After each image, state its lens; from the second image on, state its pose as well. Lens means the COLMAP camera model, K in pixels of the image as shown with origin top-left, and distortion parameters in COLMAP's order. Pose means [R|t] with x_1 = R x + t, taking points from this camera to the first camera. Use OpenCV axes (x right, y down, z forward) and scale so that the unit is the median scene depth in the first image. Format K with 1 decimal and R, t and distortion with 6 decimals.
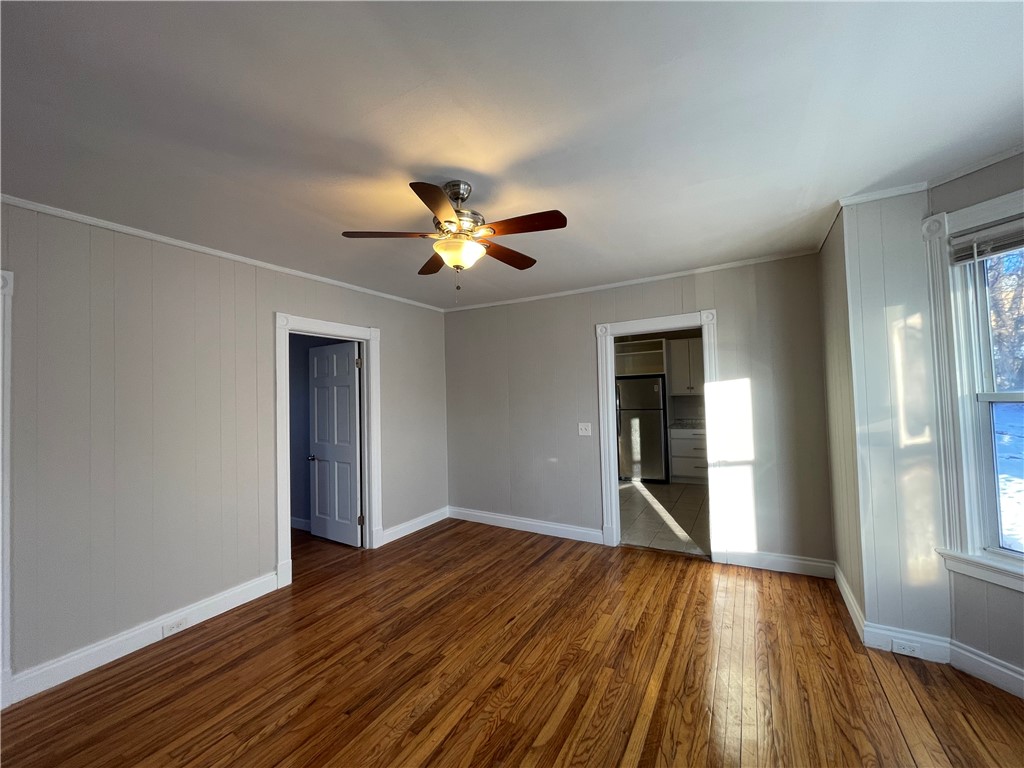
lens RADIAL K [[409.7, 0, 502.2], [0, 409.7, 382.9], [0, 0, 1]] dist [0.009118, 0.000141]
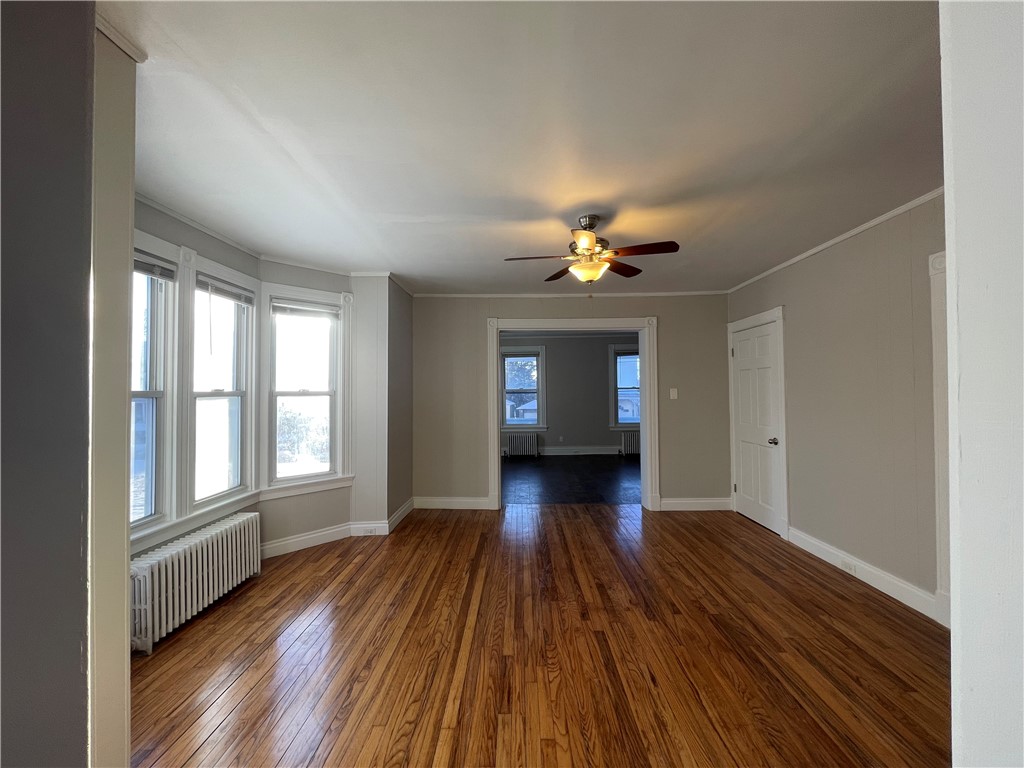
lens RADIAL K [[418.9, 0, 505.1], [0, 418.9, 386.0], [0, 0, 1]] dist [-0.000286, 0.000028]
pose [[-0.873144, 0.027580, -0.486682, 0.705372], [0.048553, 0.998354, -0.030533, 0.078548], [0.485039, -0.050290, -0.873045, 1.822274]]
